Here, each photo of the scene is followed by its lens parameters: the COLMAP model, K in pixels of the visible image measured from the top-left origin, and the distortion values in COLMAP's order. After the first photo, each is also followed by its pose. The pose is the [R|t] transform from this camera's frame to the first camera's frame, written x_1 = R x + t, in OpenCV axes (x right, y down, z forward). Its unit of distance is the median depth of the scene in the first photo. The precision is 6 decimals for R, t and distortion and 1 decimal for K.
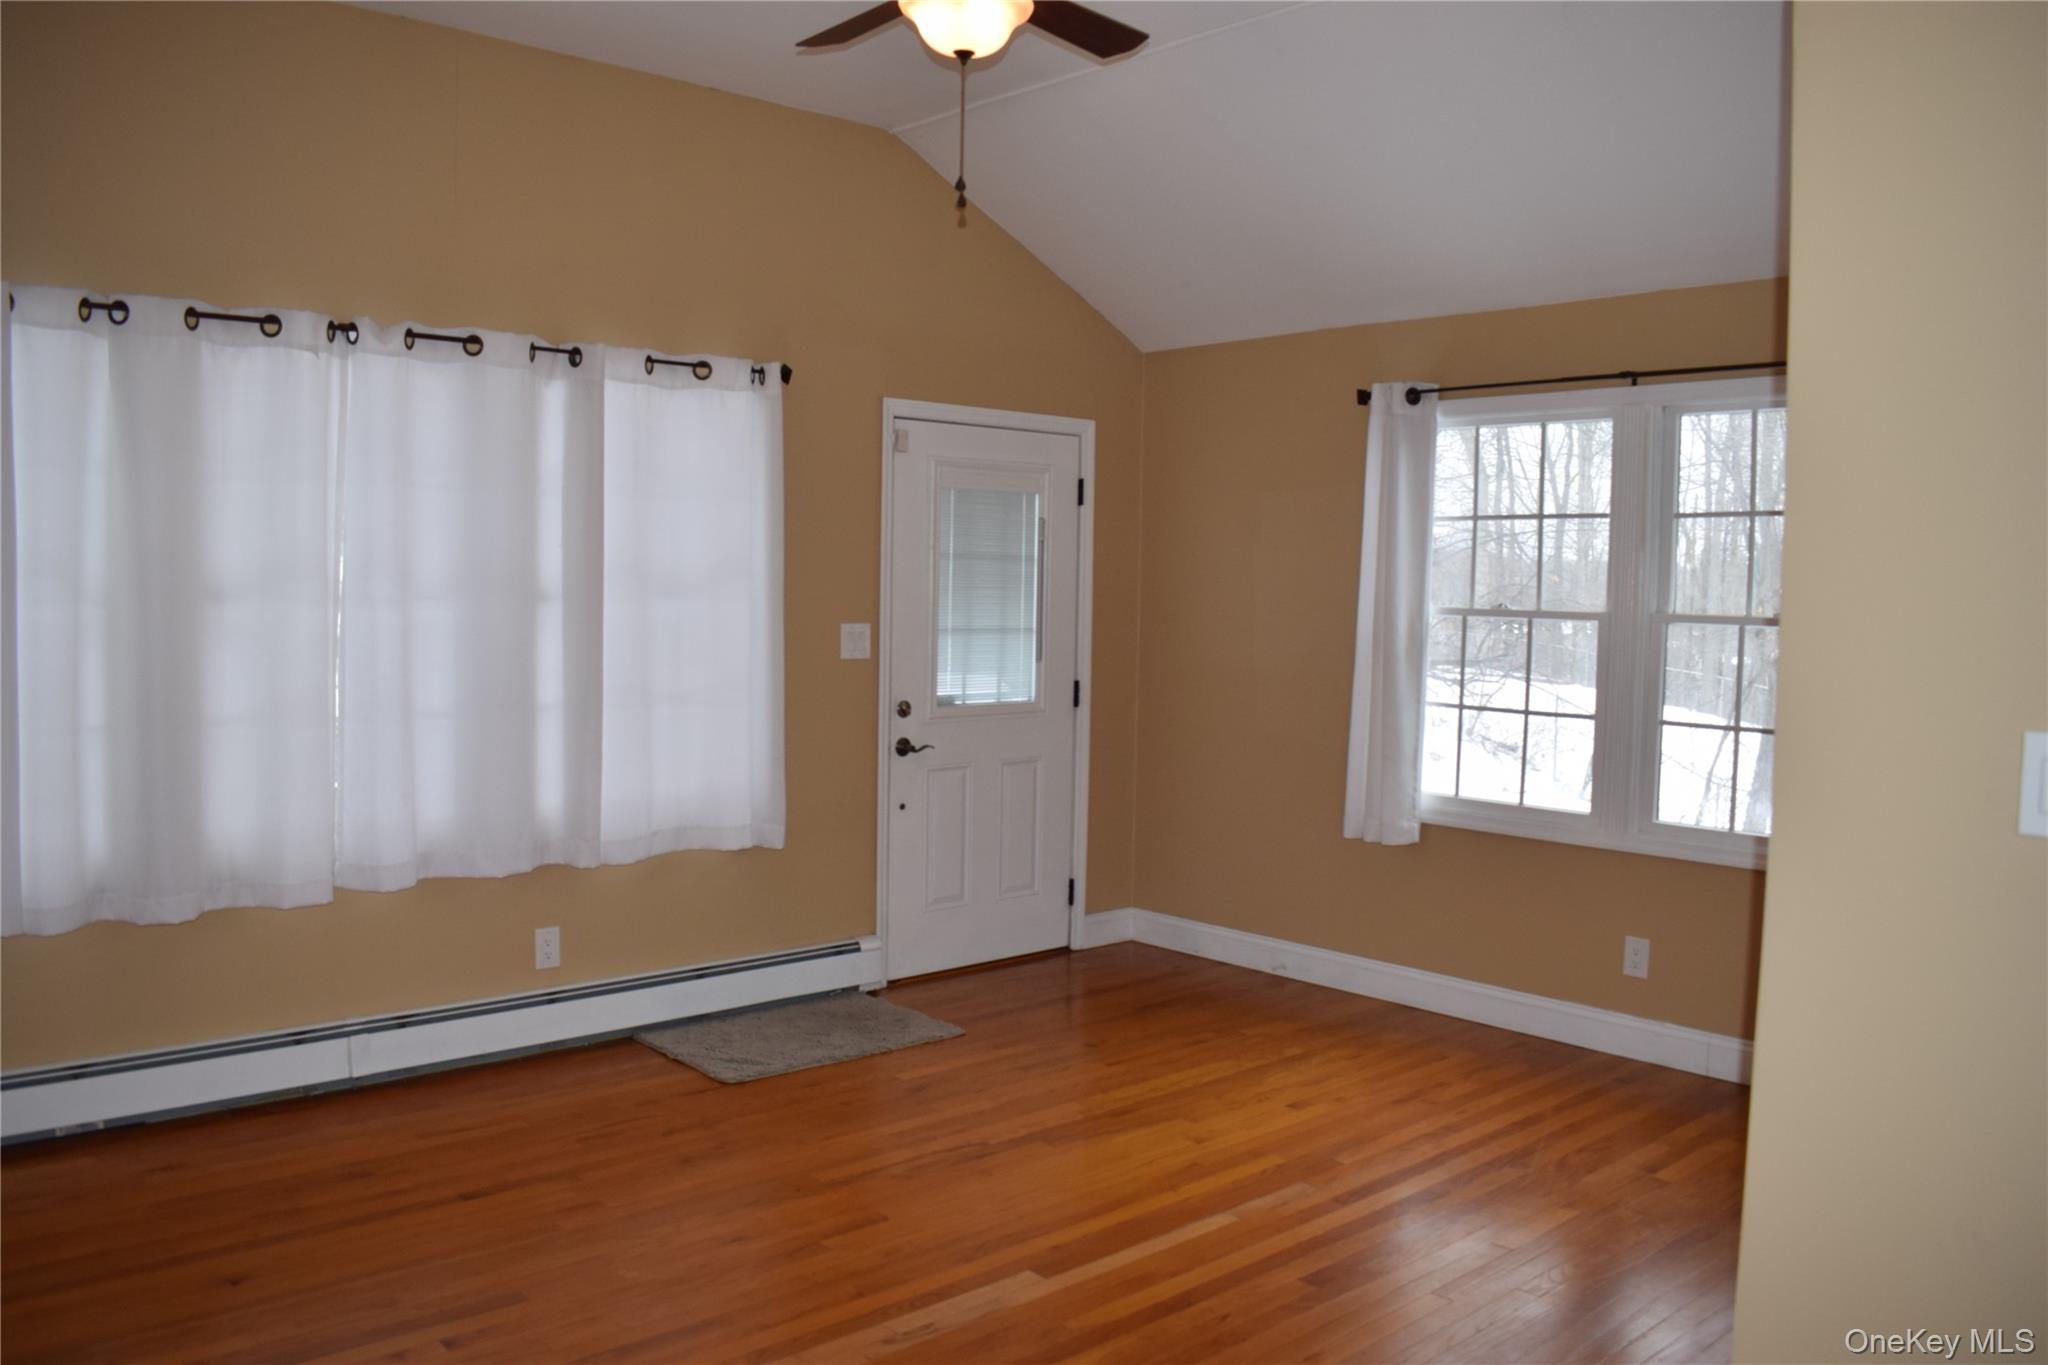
lens RADIAL K [[1618.0, 0, 1027.9], [0, 1618.0, 688.4], [0, 0, 1]] dist [-0.080617, 0.001097]
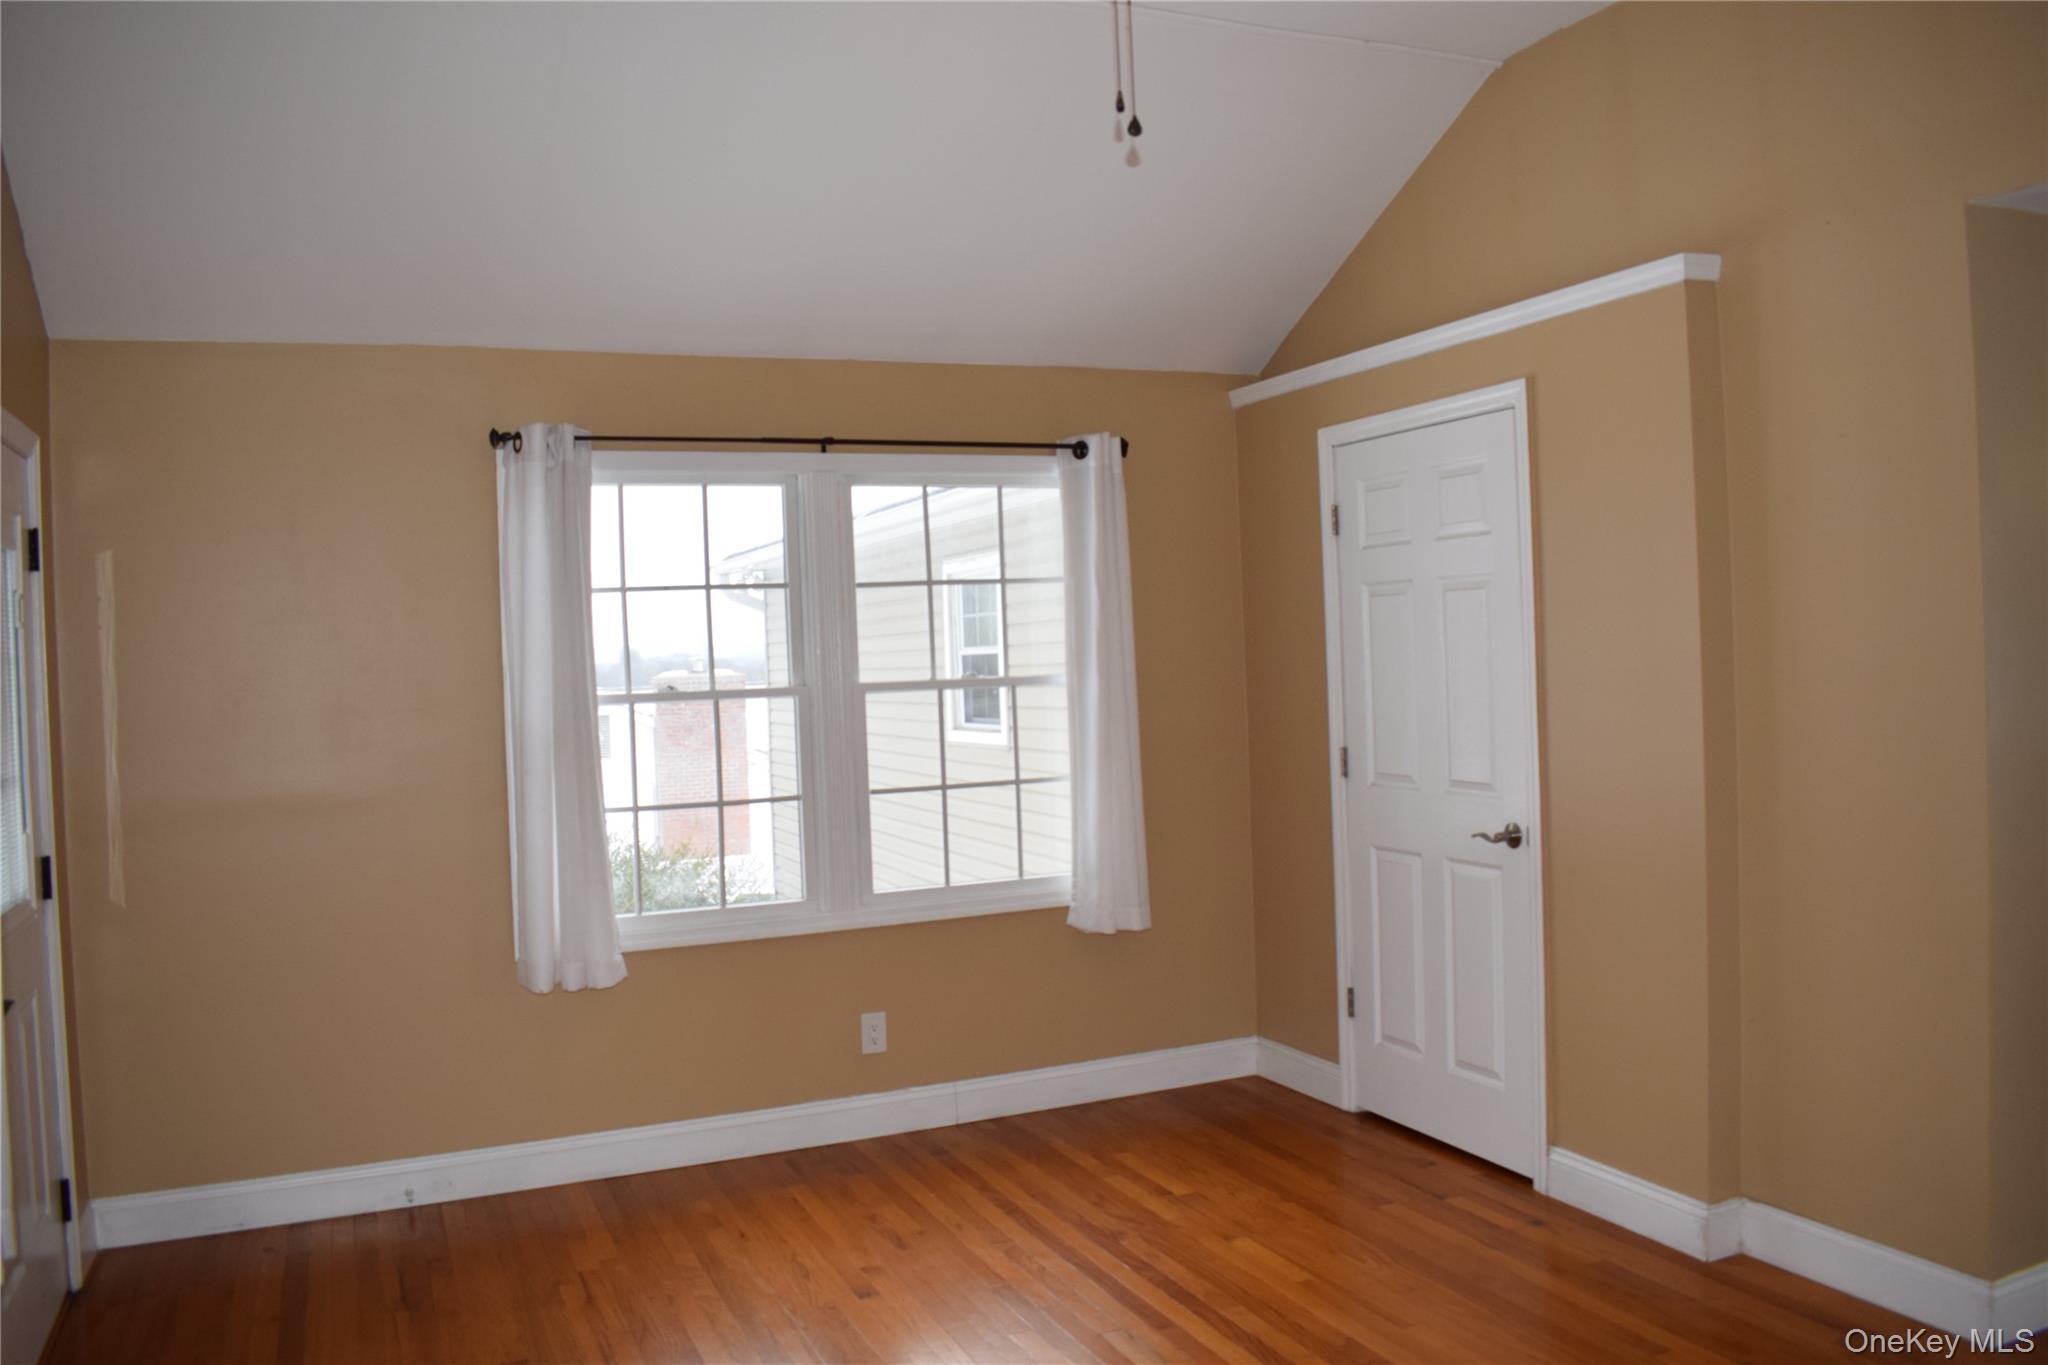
lens RADIAL K [[1618.0, 0, 1020.1], [0, 1618.0, 669.7], [0, 0, 1]] dist [-0.080617, 0.001097]
pose [[0.323021, -0.039113, 0.945583, -0.518910], [0.107379, 0.994208, 0.004442, -0.048396], [-0.940280, 0.100101, 0.325350, 0.573739]]
